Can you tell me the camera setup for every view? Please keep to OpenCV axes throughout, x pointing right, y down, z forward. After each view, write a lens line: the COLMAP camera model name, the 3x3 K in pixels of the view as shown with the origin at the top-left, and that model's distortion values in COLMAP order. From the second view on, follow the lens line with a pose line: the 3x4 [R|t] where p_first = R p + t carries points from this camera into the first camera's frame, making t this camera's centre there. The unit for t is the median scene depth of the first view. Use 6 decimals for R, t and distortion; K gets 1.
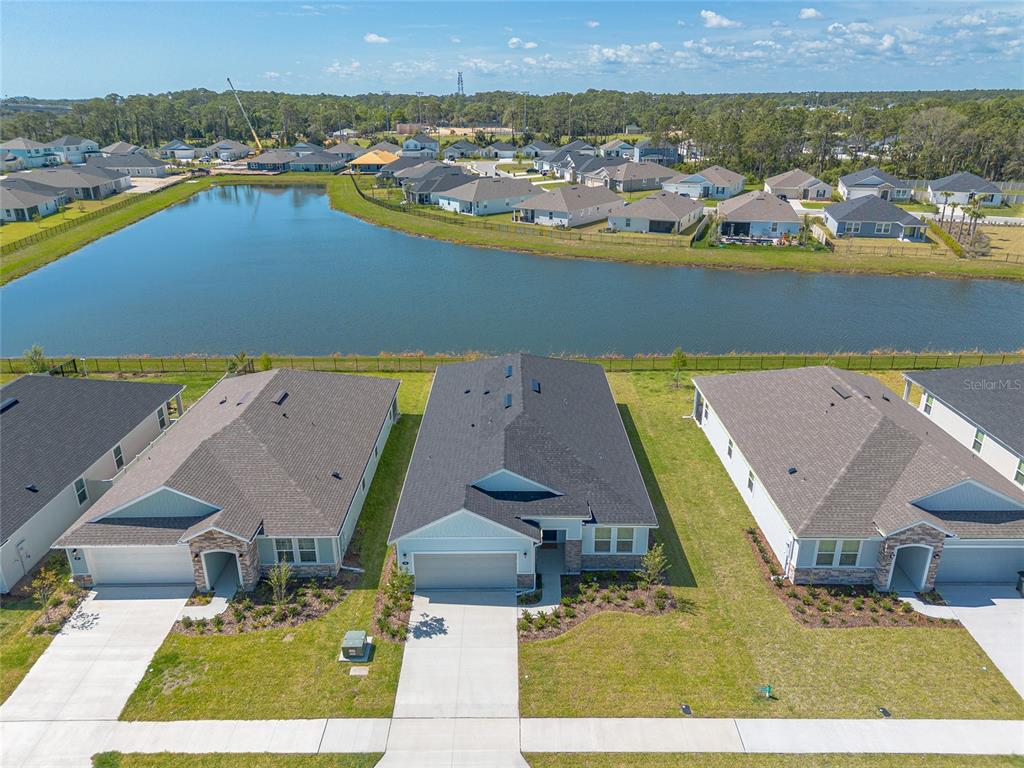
lens RADIAL K [[718.4, 0, 512.0], [0, 718.4, 384.0], [0, 0, 1]] dist [0.087375, -0.098984]
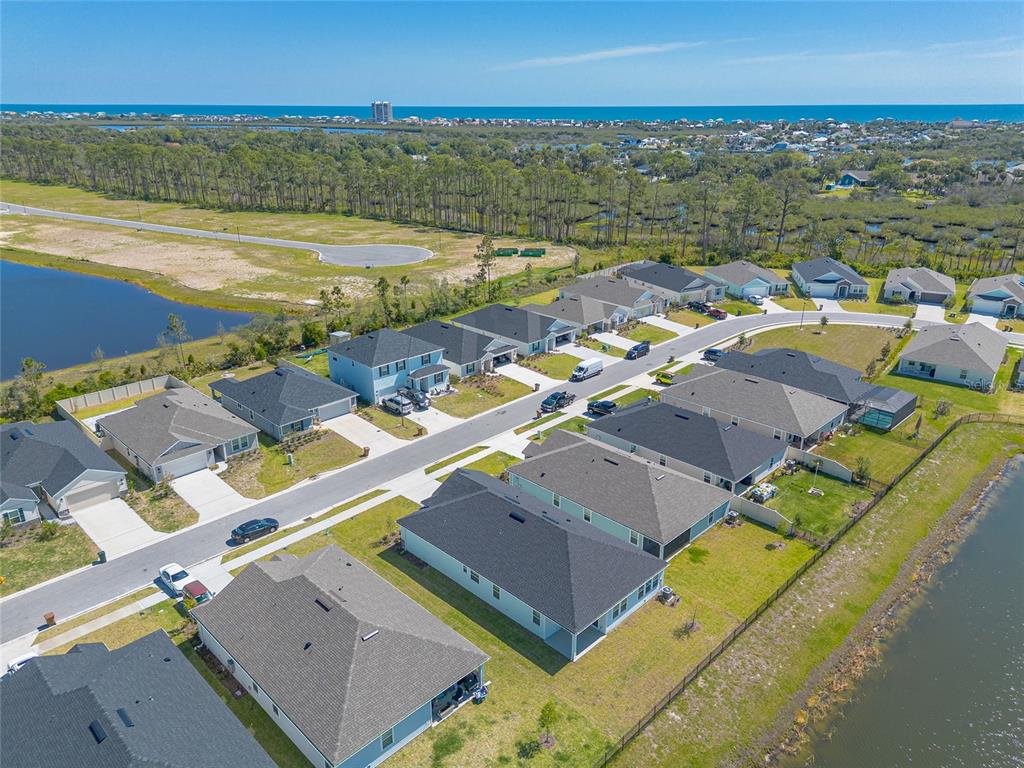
lens RADIAL K [[718.4, 0, 512.0], [0, 718.4, 384.0], [0, 0, 1]] dist [0.087375, -0.098984]
pose [[-0.706151, 0.246784, -0.663663, 1.319457], [-0.266949, 0.775340, 0.572351, -1.455658], [0.655812, 0.581330, -0.481628, 2.134236]]
